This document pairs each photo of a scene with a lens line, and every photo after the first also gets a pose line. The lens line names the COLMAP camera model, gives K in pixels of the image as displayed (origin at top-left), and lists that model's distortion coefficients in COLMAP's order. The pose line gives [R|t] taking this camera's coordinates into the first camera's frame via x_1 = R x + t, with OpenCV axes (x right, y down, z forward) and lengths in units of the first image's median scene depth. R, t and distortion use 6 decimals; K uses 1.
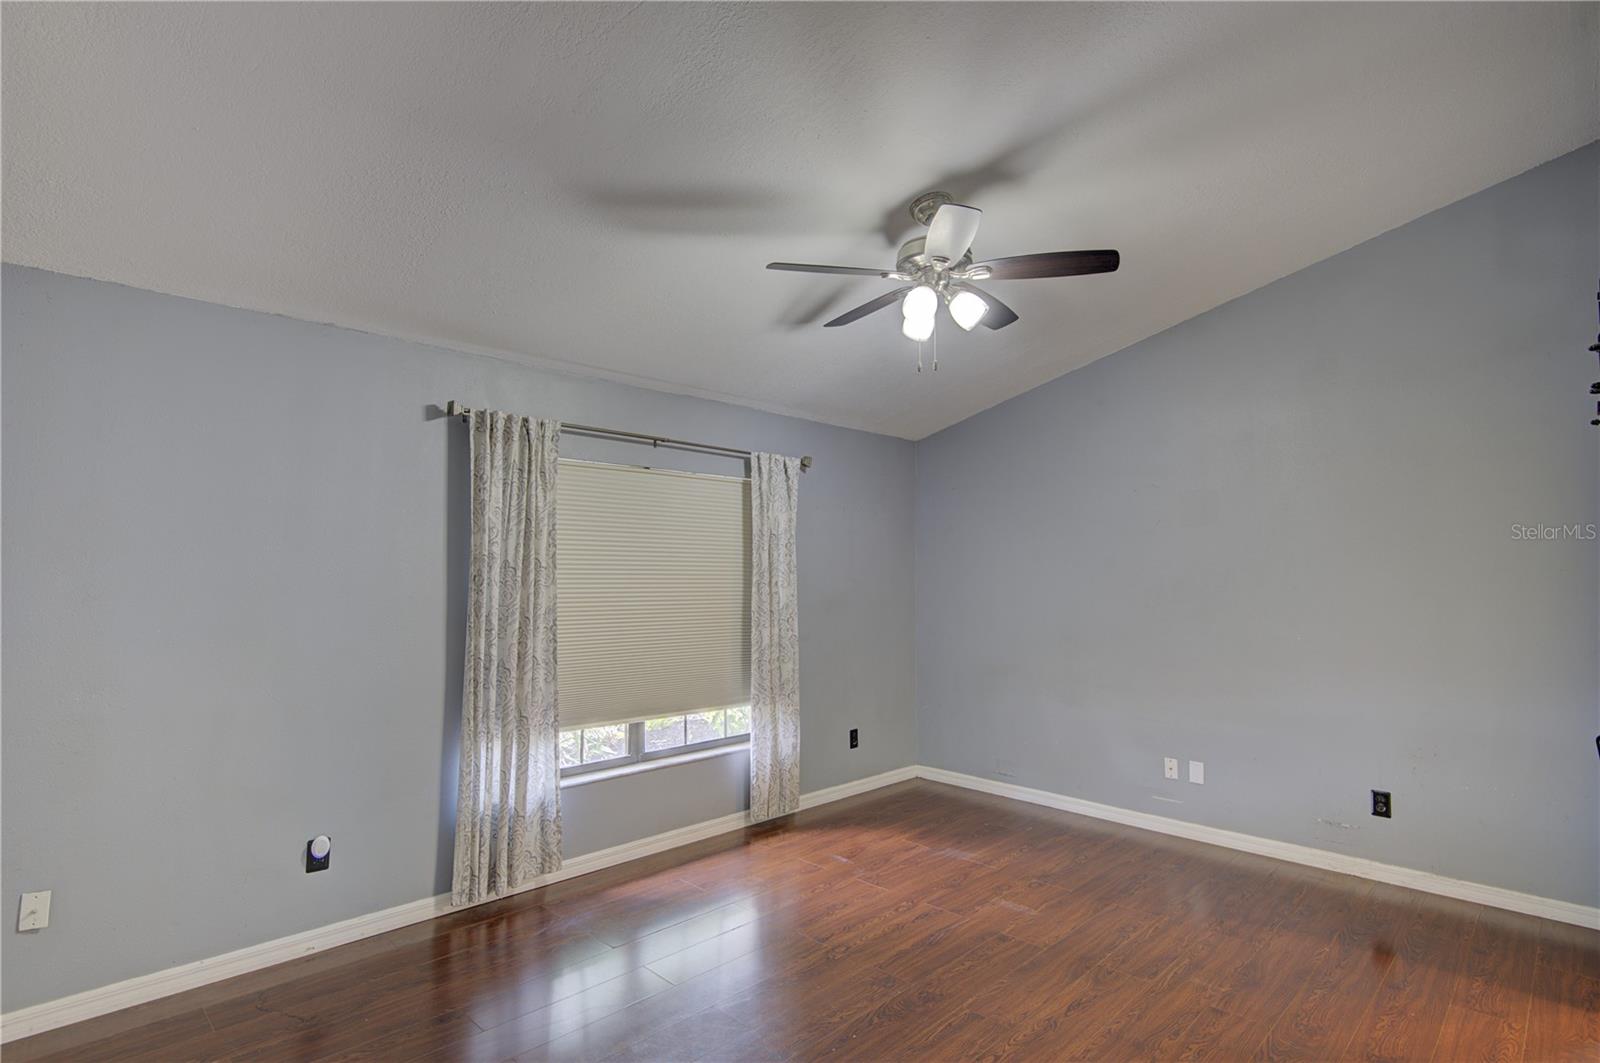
lens RADIAL K [[827.9, 0, 793.2], [0, 827.9, 540.5], [0, 0, 1]] dist [0.001656, -0.011043]
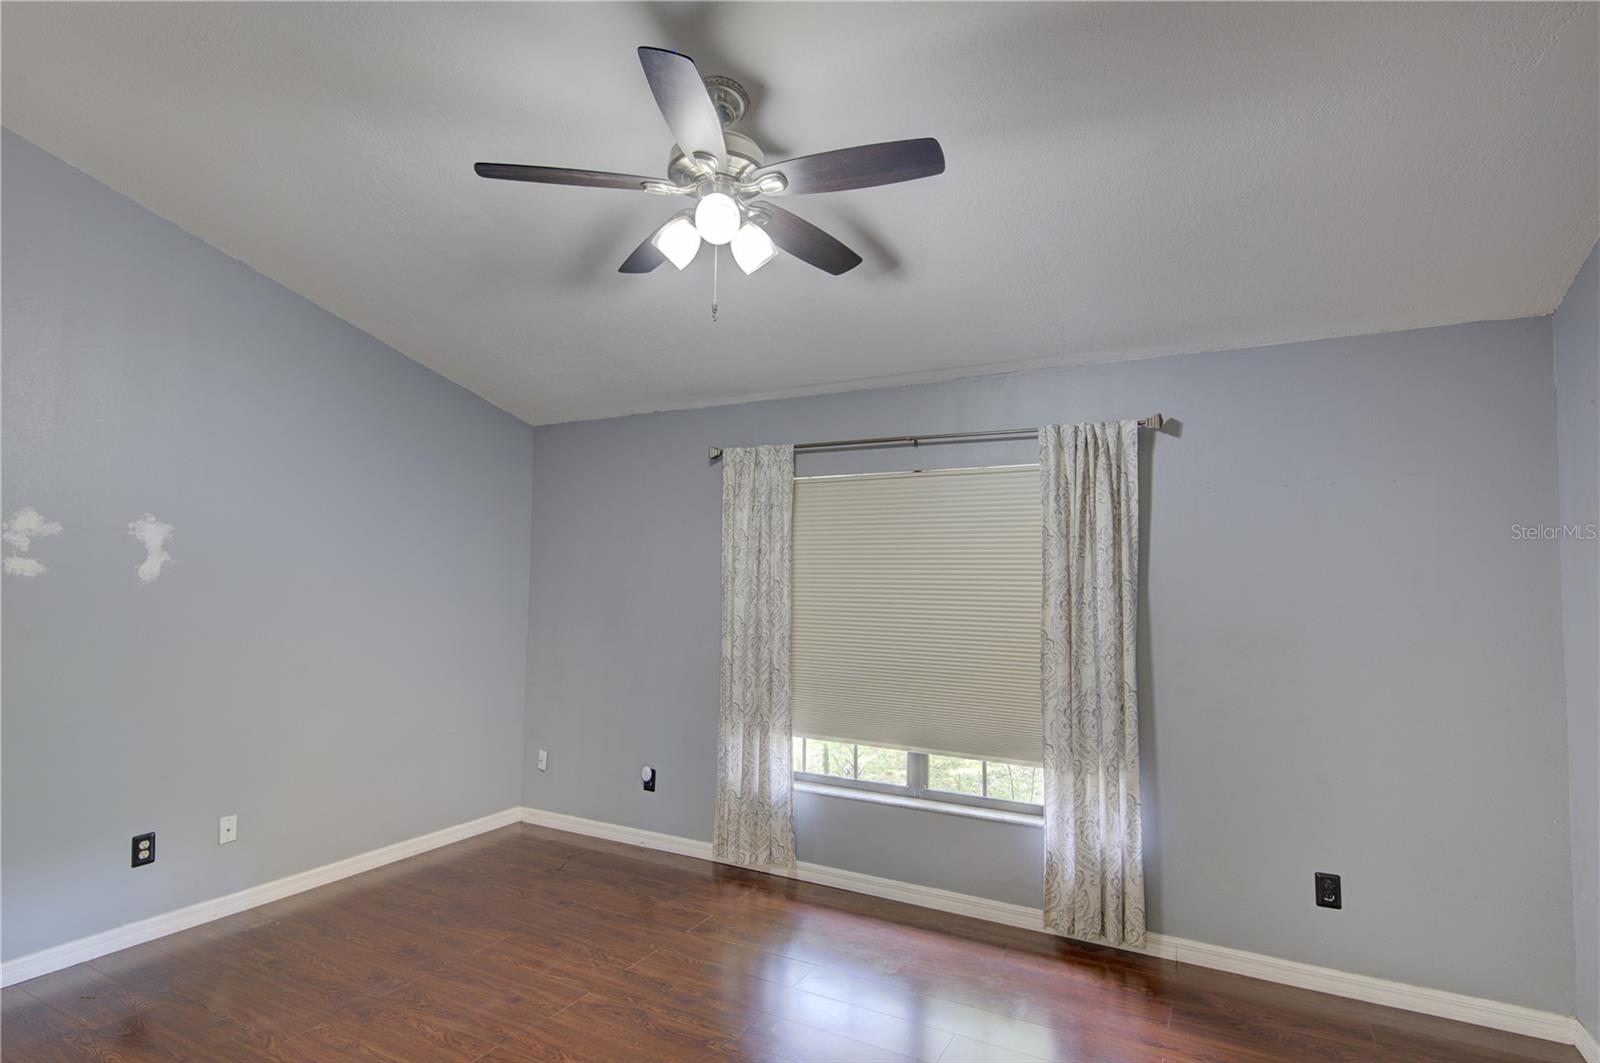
lens RADIAL K [[823.8, 0, 803.0], [0, 823.8, 537.5], [0, 0, 1]] dist [-0.004391, -0.000477]
pose [[0.257461, -0.049493, -0.965020, 0.657811], [0.030658, 0.998603, -0.043036, 0.019440], [0.965802, -0.018506, 0.258619, 0.650135]]
